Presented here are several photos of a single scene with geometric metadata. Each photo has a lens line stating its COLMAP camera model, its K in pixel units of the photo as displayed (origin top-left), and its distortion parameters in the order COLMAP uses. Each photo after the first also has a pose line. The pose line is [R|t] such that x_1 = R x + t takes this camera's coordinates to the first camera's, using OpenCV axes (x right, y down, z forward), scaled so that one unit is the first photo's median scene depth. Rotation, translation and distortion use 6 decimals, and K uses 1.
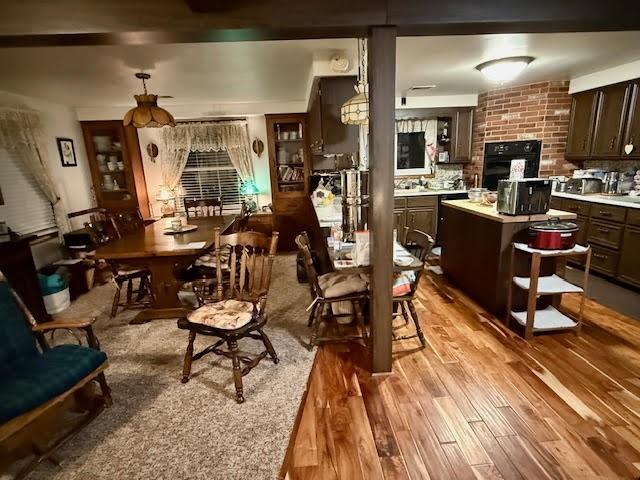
lens RADIAL K [[330.9, 0, 320.0], [0, 330.9, 240.0], [0, 0, 1]] dist [0.001333, -0.000591]
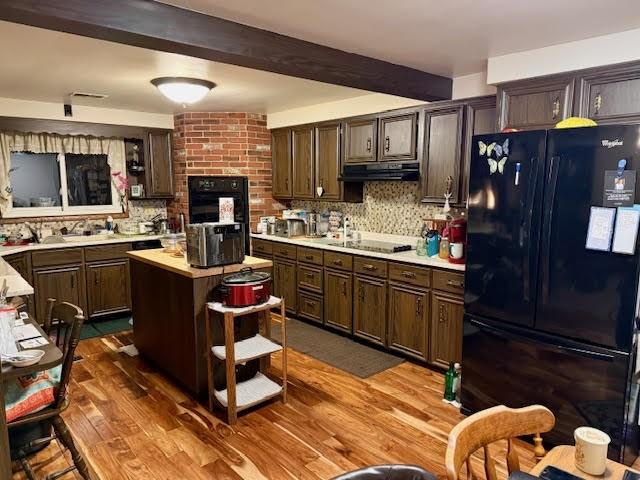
lens RADIAL K [[443.0, 0, 320.0], [0, 443.0, 240.0], [0, 0, 1]] dist [0.063487, -0.104683]
pose [[0.786195, -0.034405, 0.617020, 0.102756], [0.112668, 0.989695, -0.088375, -0.010827], [-0.607621, 0.138998, 0.781970, -0.014766]]
